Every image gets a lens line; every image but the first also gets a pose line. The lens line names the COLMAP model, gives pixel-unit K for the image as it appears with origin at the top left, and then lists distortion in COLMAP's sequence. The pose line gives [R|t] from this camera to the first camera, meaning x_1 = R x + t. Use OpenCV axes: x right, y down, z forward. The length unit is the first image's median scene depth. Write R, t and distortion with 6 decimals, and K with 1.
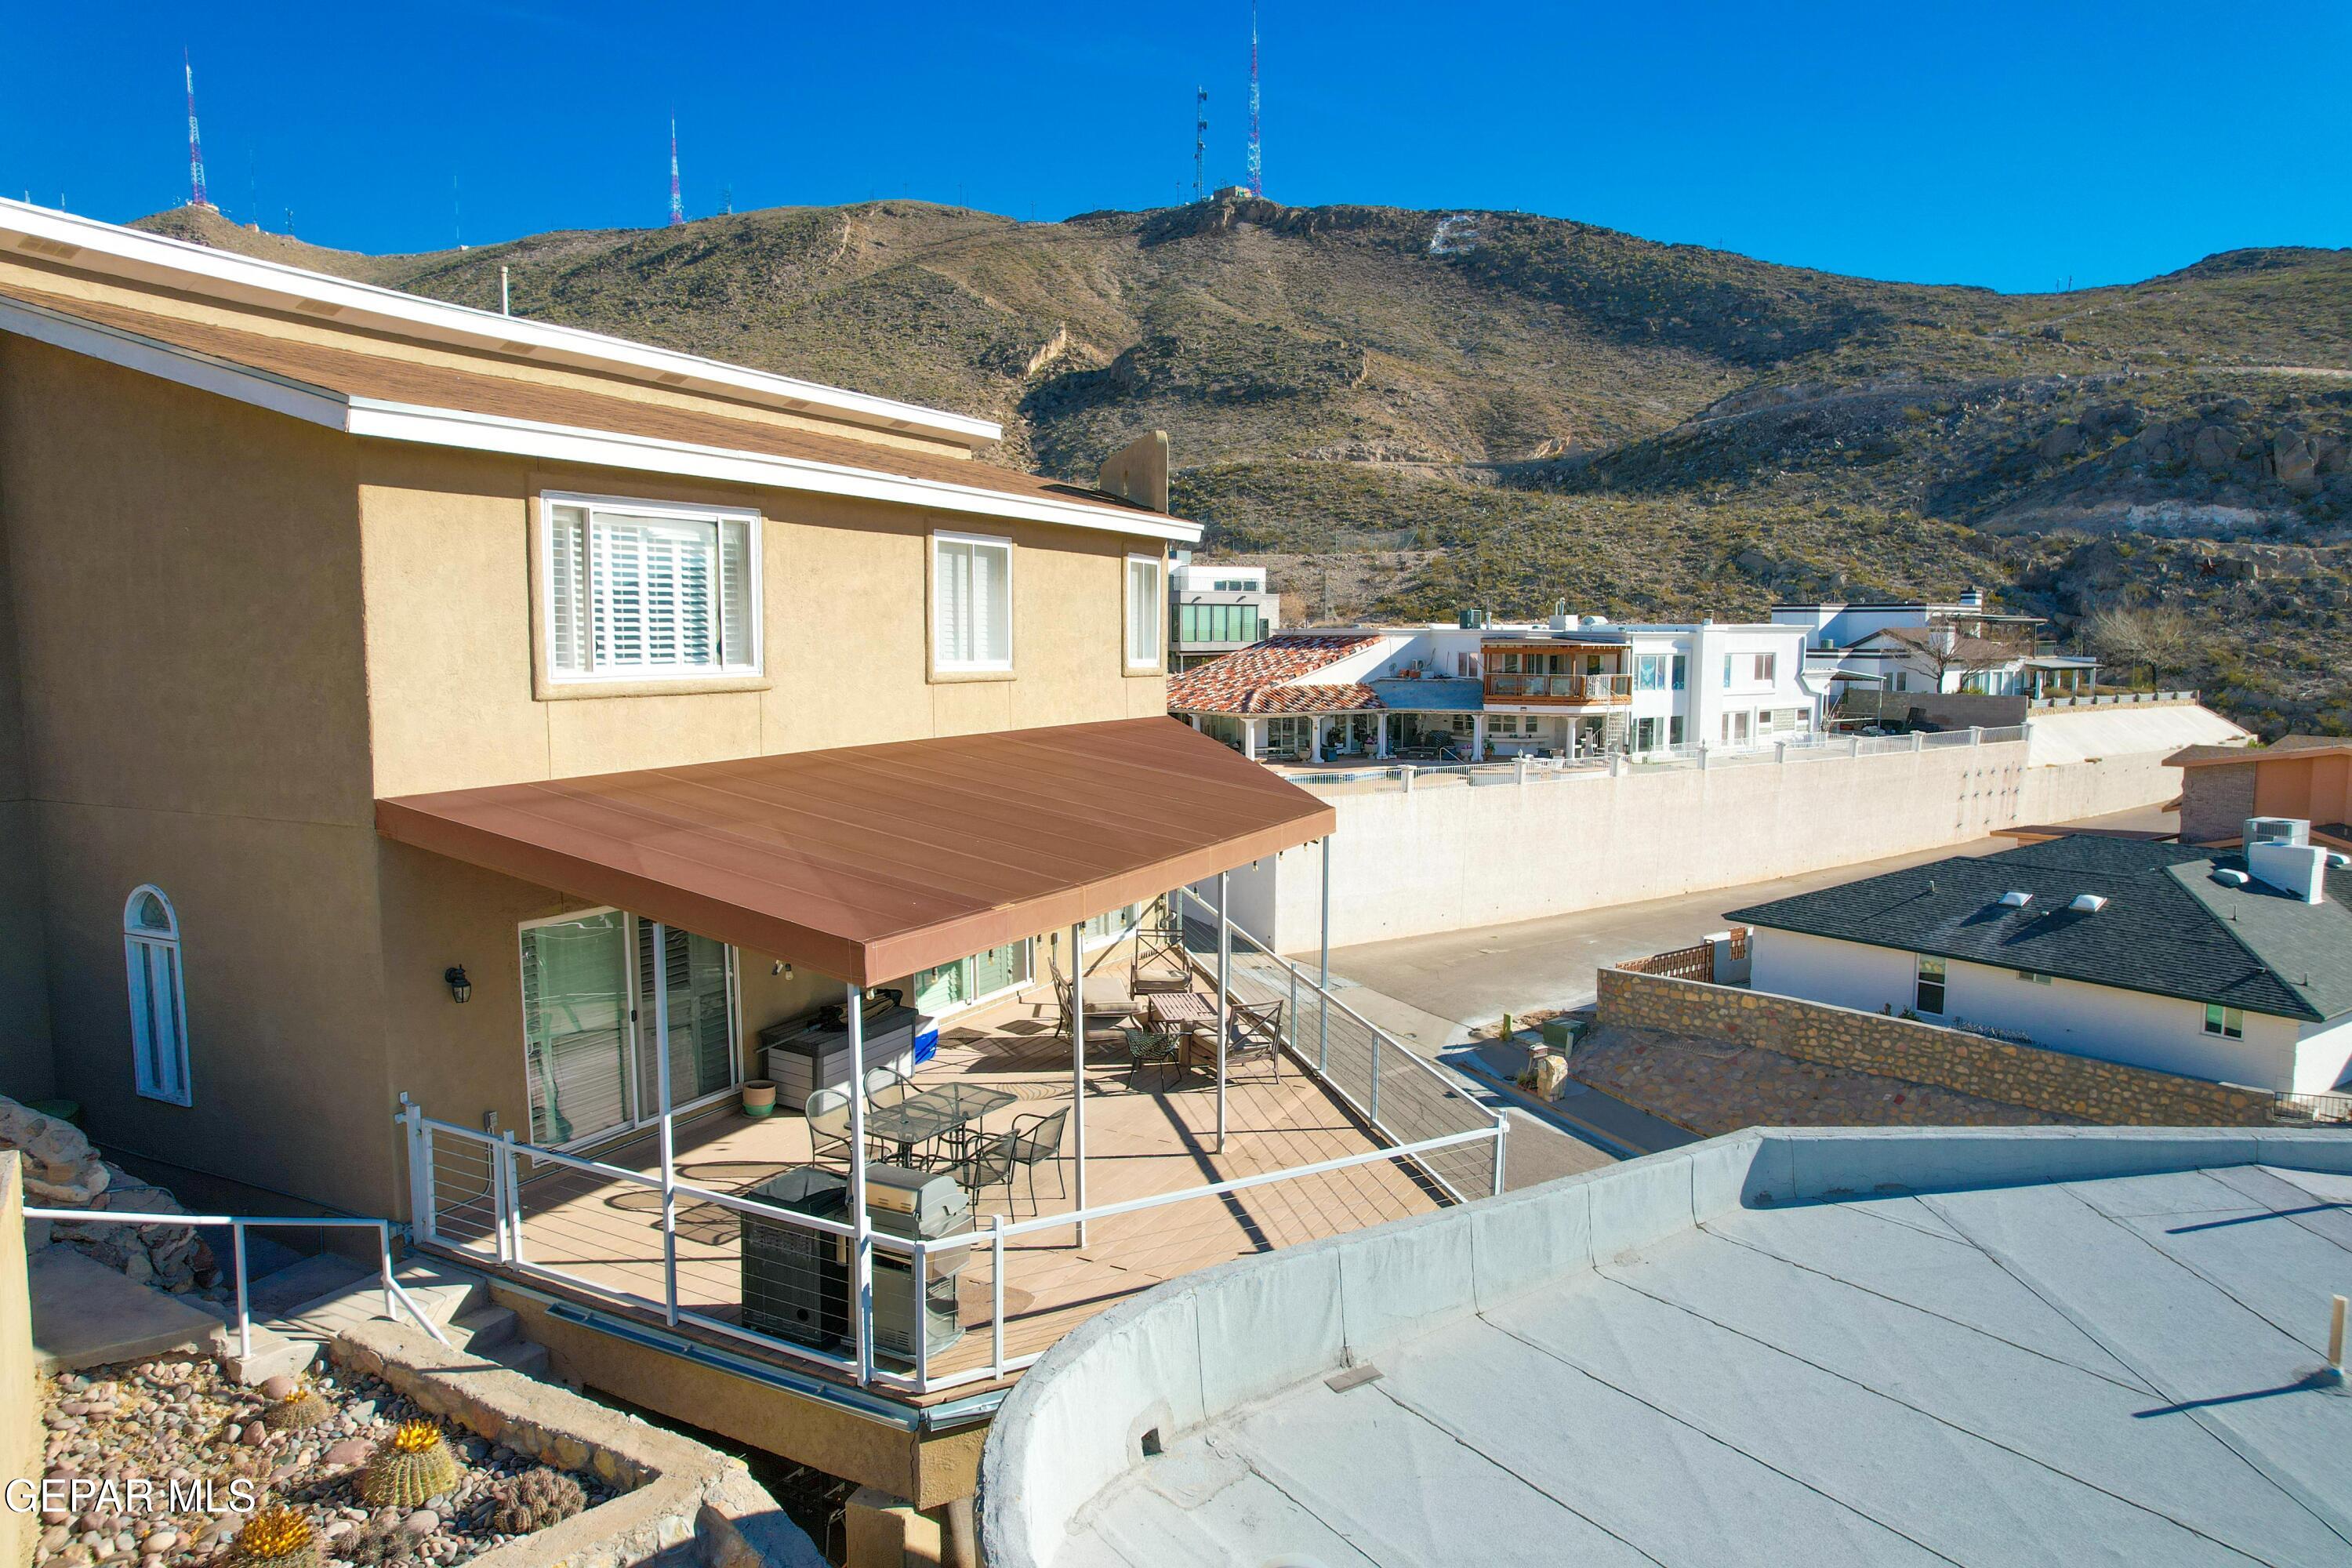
lens RADIAL K [[1498.1, 0, 1178.7], [0, 1498.1, 791.0], [0, 0, 1]] dist [-0.067081, 0.053619]
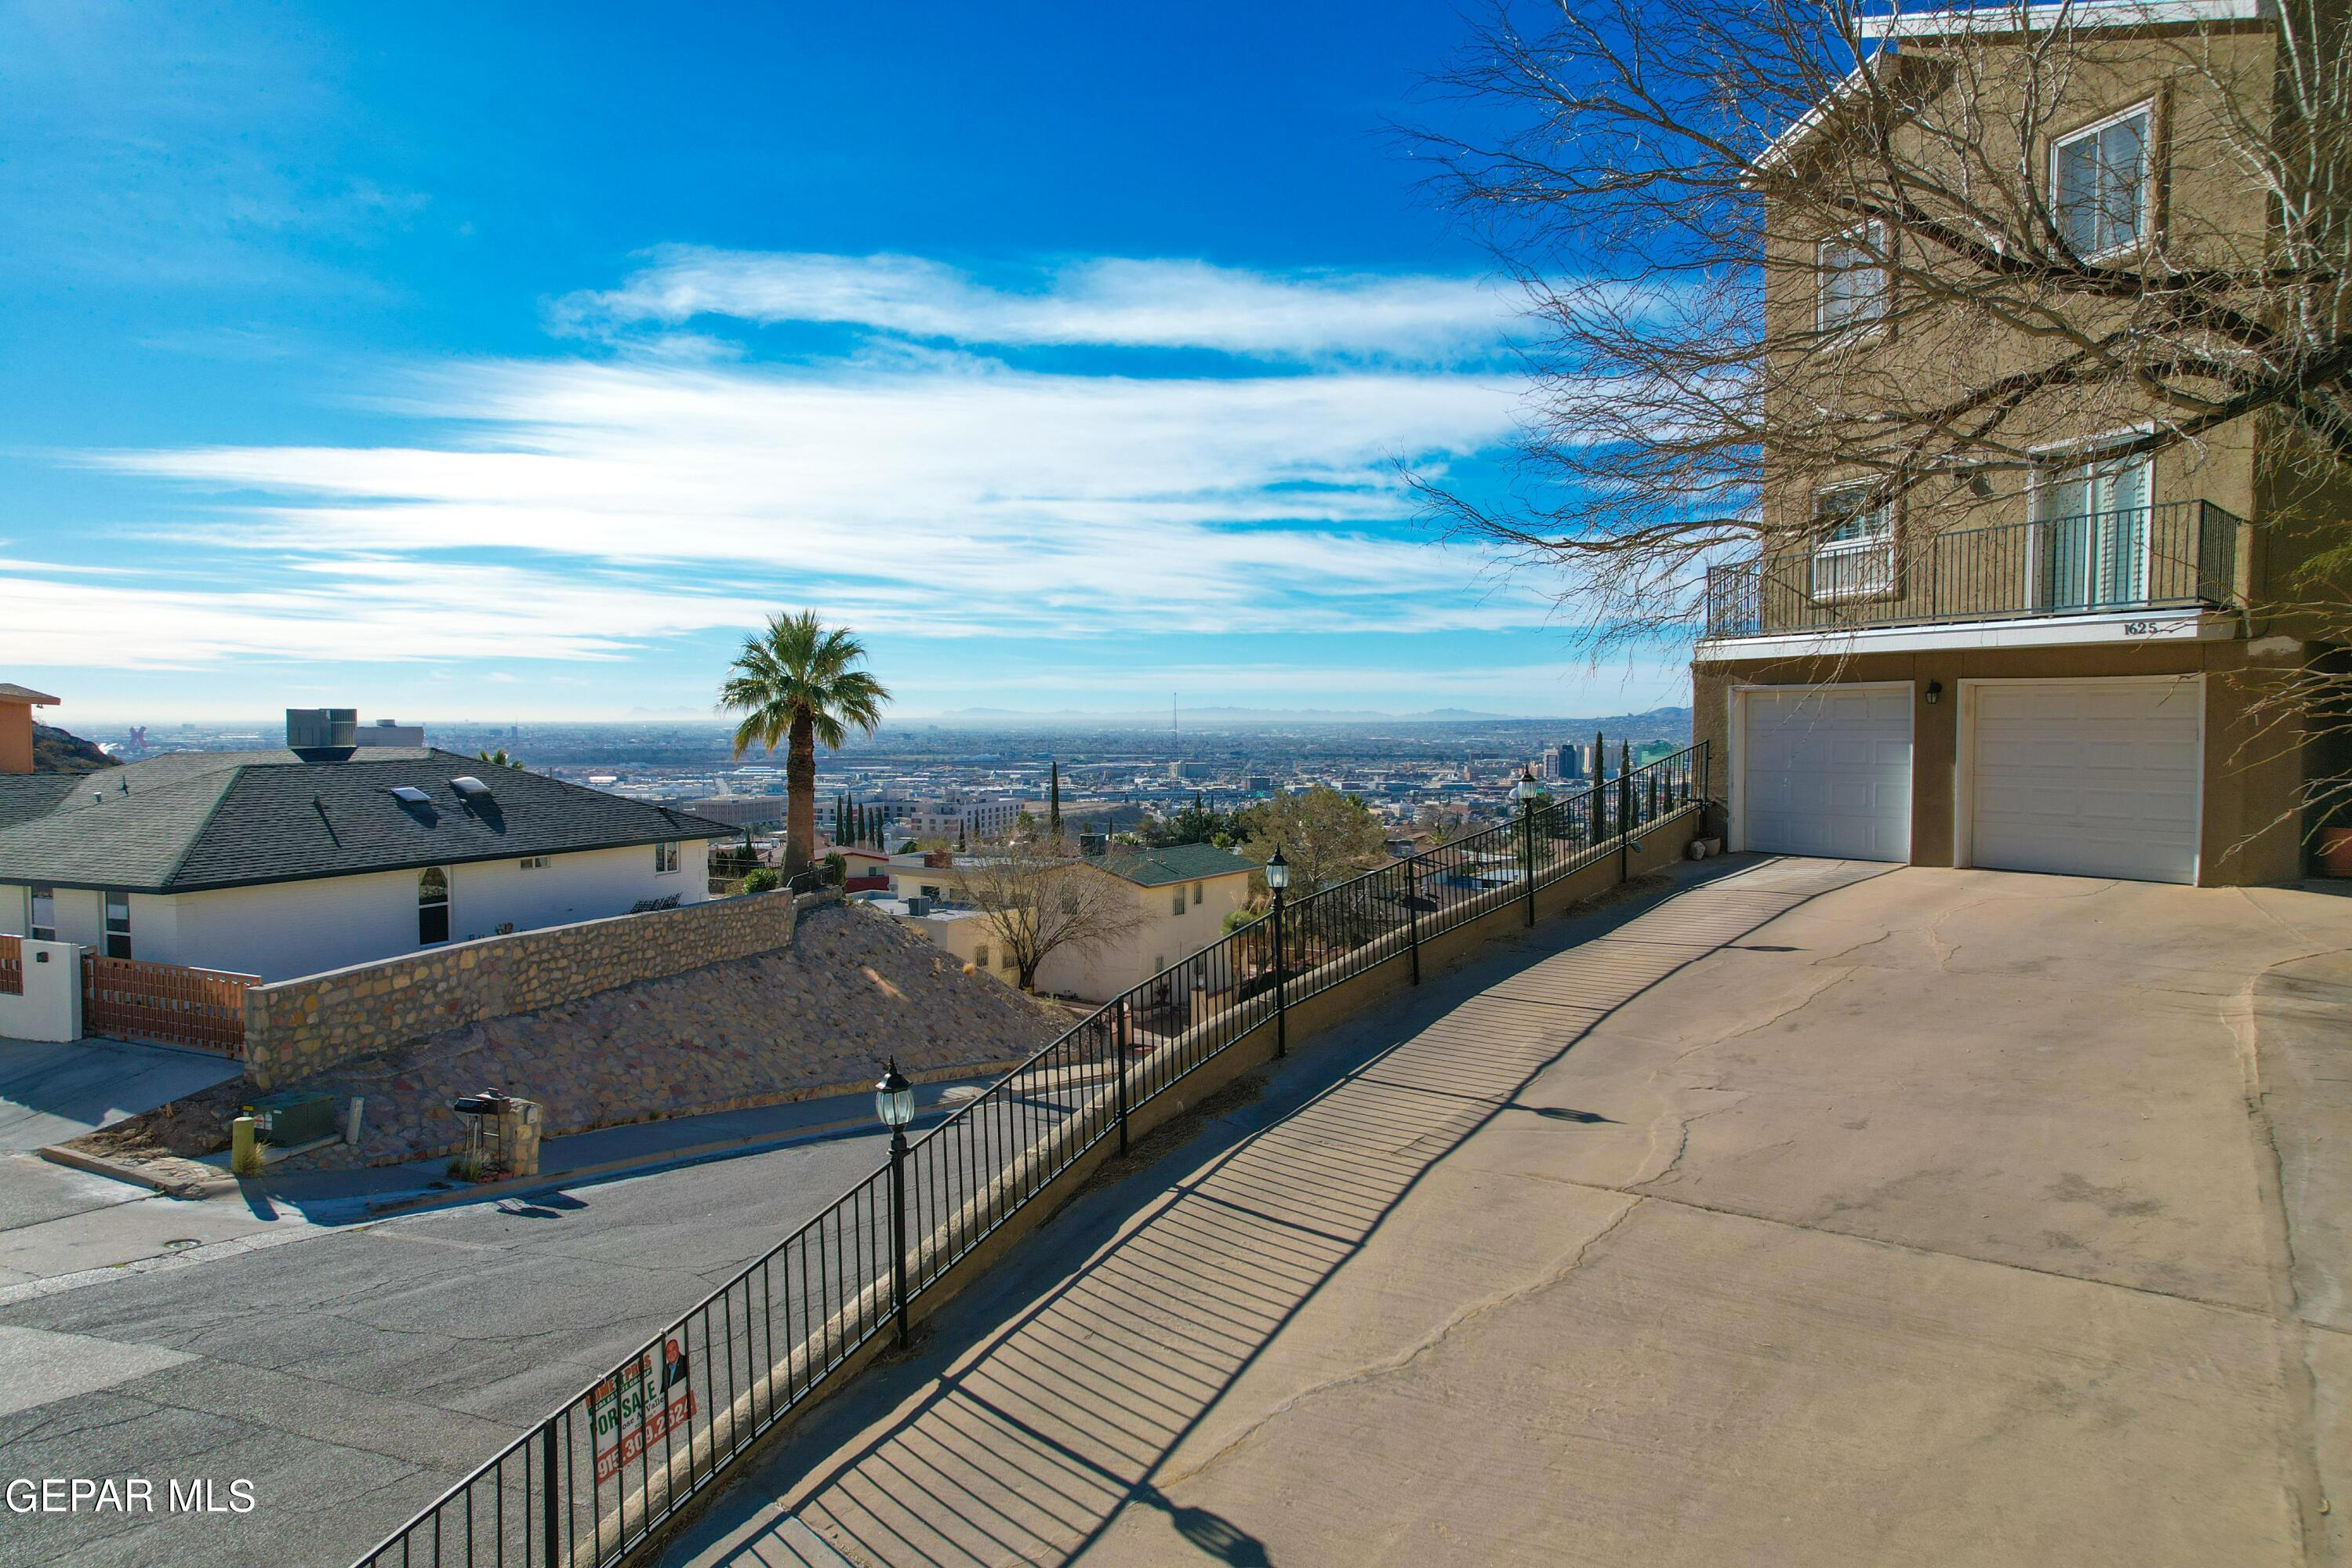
lens RADIAL K [[1501.5, 0, 1165.9], [0, 1501.5, 780.7], [0, 0, 1]] dist [-0.084627, 0.073526]
pose [[-0.511923, -0.038882, 0.858151, -0.105552], [0.081978, 0.992205, 0.093859, 0.006578], [-0.855111, 0.118398, -0.504745, 0.307401]]
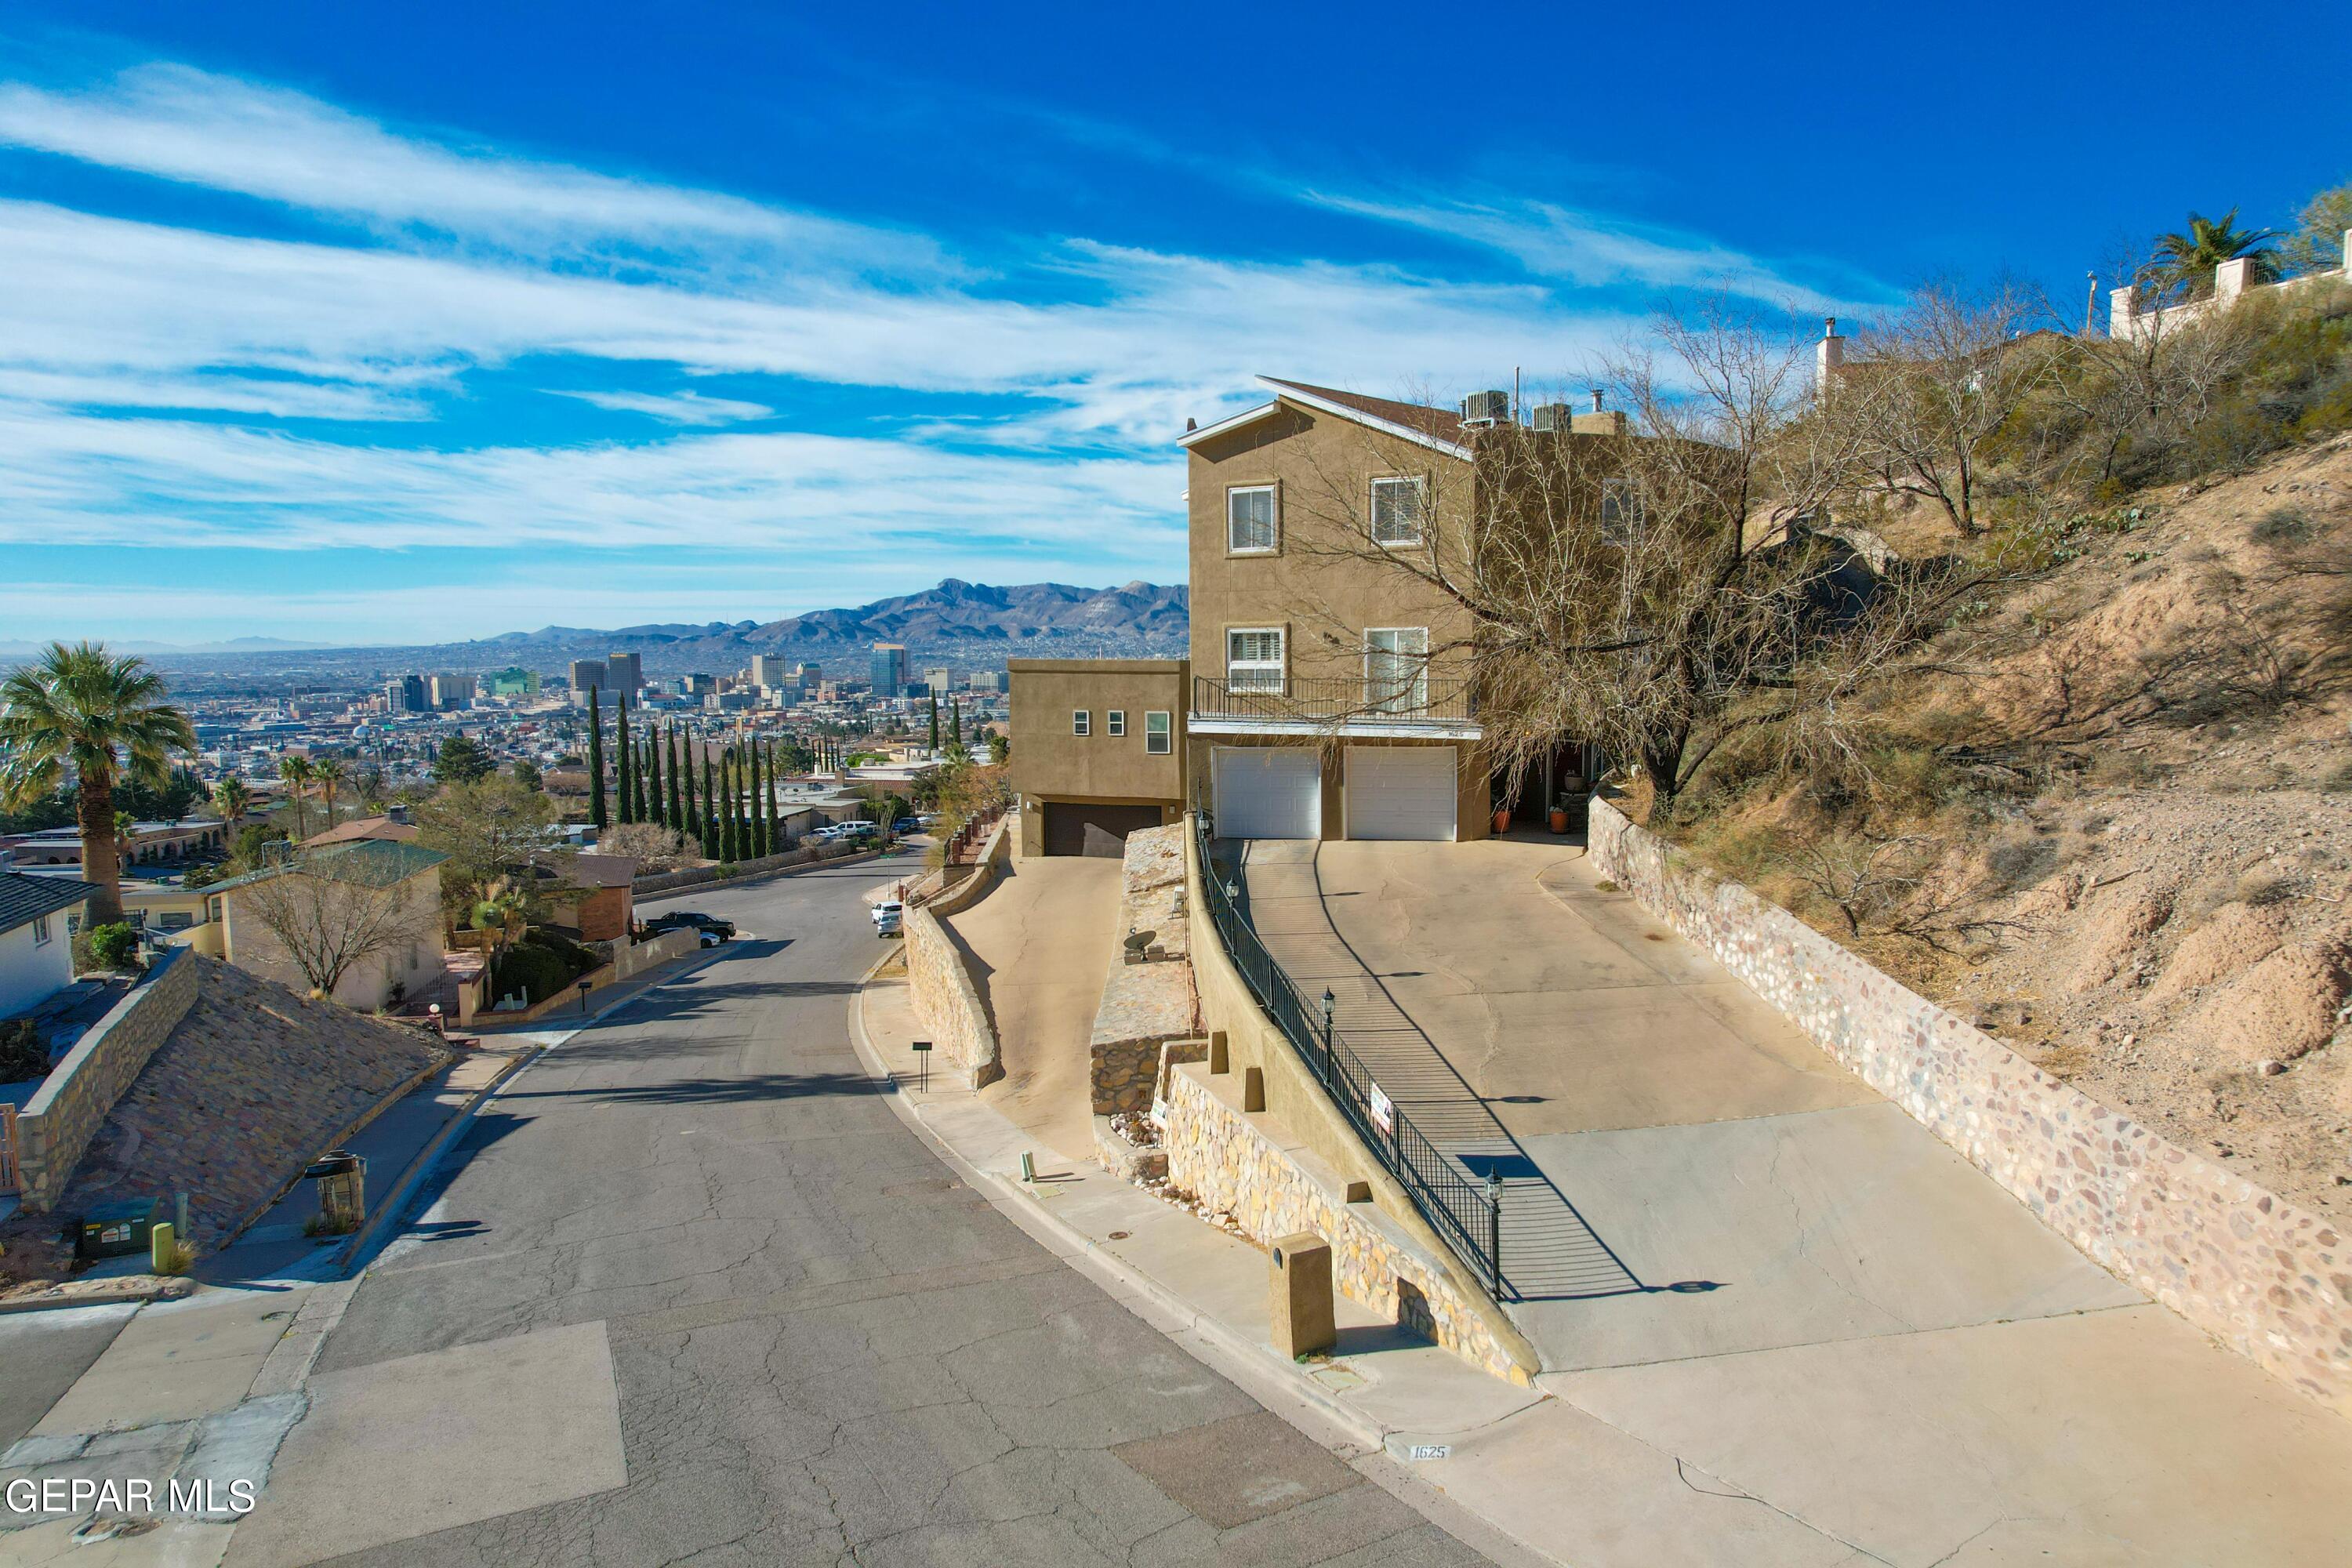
lens RADIAL K [[1504.8, 0, 1180.5], [0, 1504.8, 788.2], [0, 0, 1]] dist [-0.083075, 0.075771]
pose [[-0.958556, -0.021056, 0.284124, -0.079618], [0.036242, 0.980152, 0.194908, -0.026004], [-0.282589, 0.197128, -0.938767, 0.424895]]
